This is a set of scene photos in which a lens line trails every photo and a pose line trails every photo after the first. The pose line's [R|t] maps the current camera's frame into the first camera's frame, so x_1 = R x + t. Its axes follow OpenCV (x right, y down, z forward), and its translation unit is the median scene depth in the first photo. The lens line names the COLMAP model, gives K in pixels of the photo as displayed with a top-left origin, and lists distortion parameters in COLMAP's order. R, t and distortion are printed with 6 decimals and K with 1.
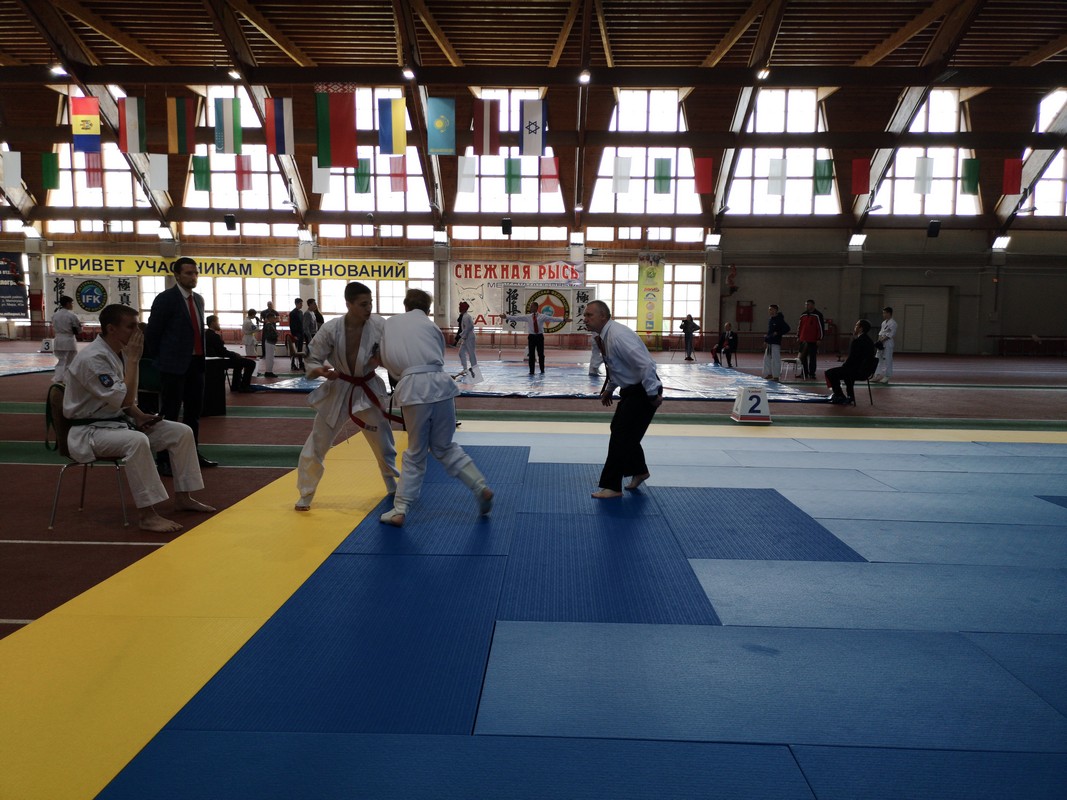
lens RADIAL K [[811.8, 0, 550.9], [0, 811.8, 392.2], [0, 0, 1]] dist [0.066121, -0.064507]
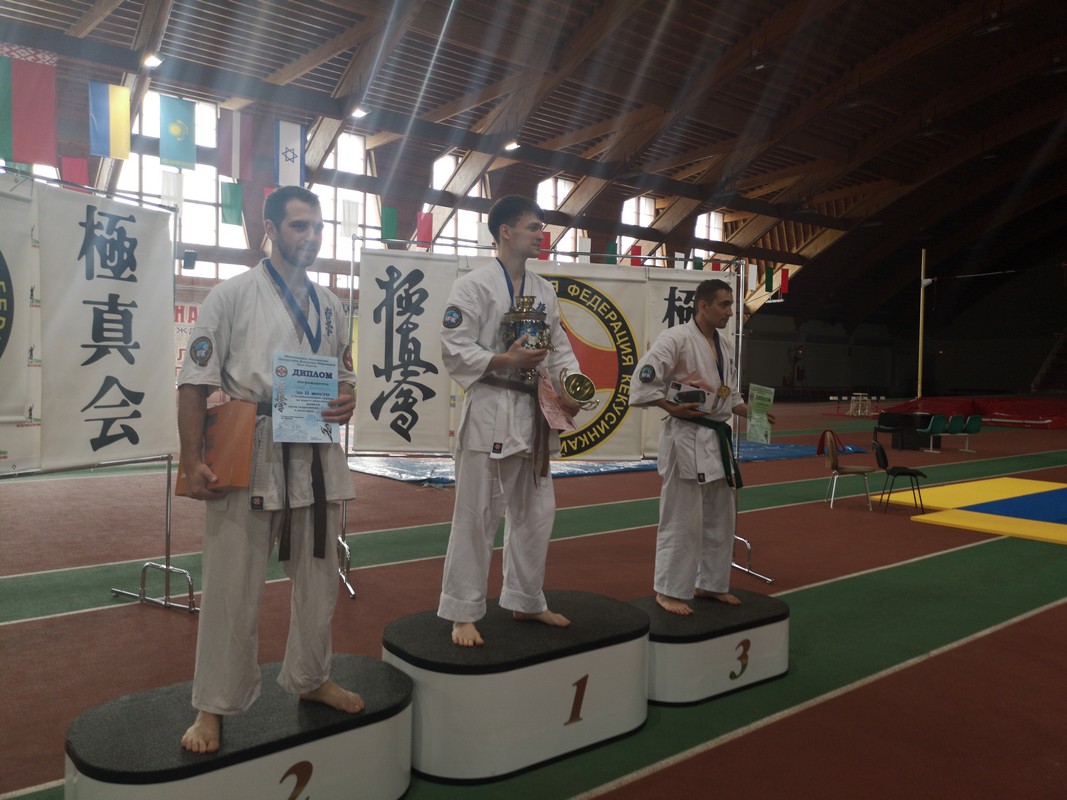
lens RADIAL K [[811.8, 0, 533.7], [0, 811.8, 402.6], [0, 0, 1]] dist [0.066121, -0.064507]
pose [[0.767497, -0.023862, 0.640608, -0.313985], [0.050189, 0.998476, -0.022938, -0.022413], [-0.639085, 0.049757, 0.767525, 0.143529]]
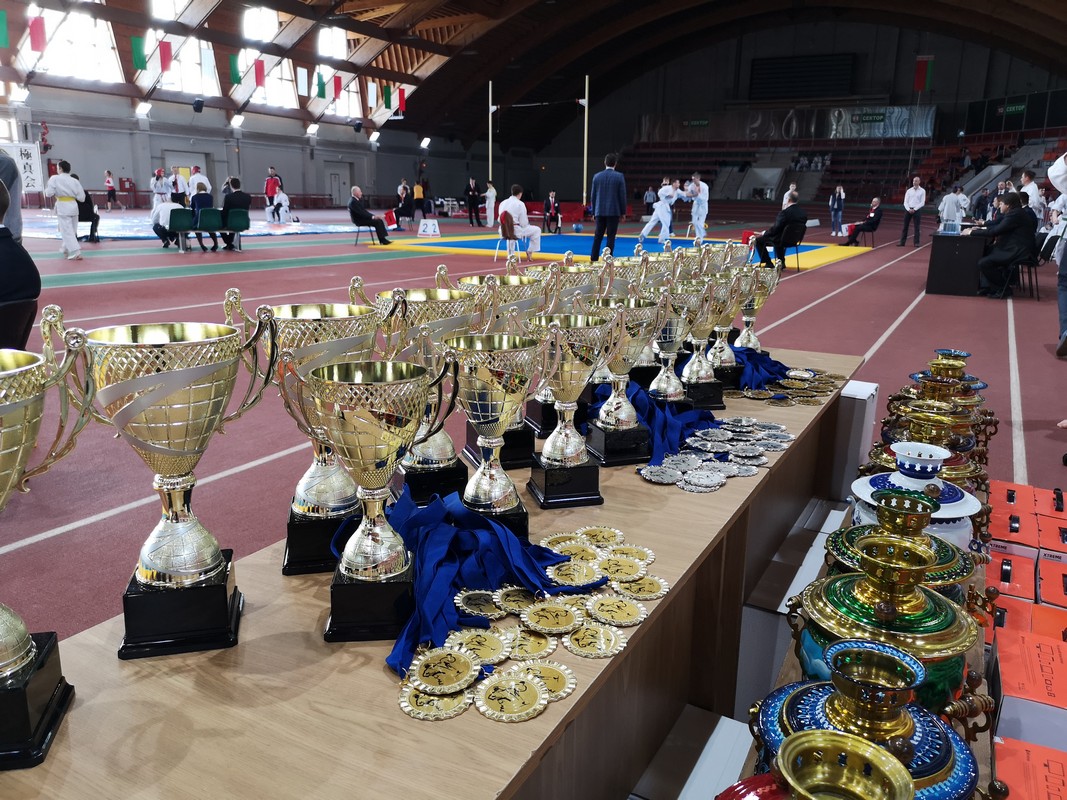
lens RADIAL K [[811.8, 0, 530.9], [0, 811.8, 402.8], [0, 0, 1]] dist [0.066121, -0.064507]
pose [[0.466704, -0.222828, 0.855883, -0.464091], [0.065247, 0.973778, 0.217944, 0.003162], [-0.882004, -0.045872, 0.469005, -0.059037]]
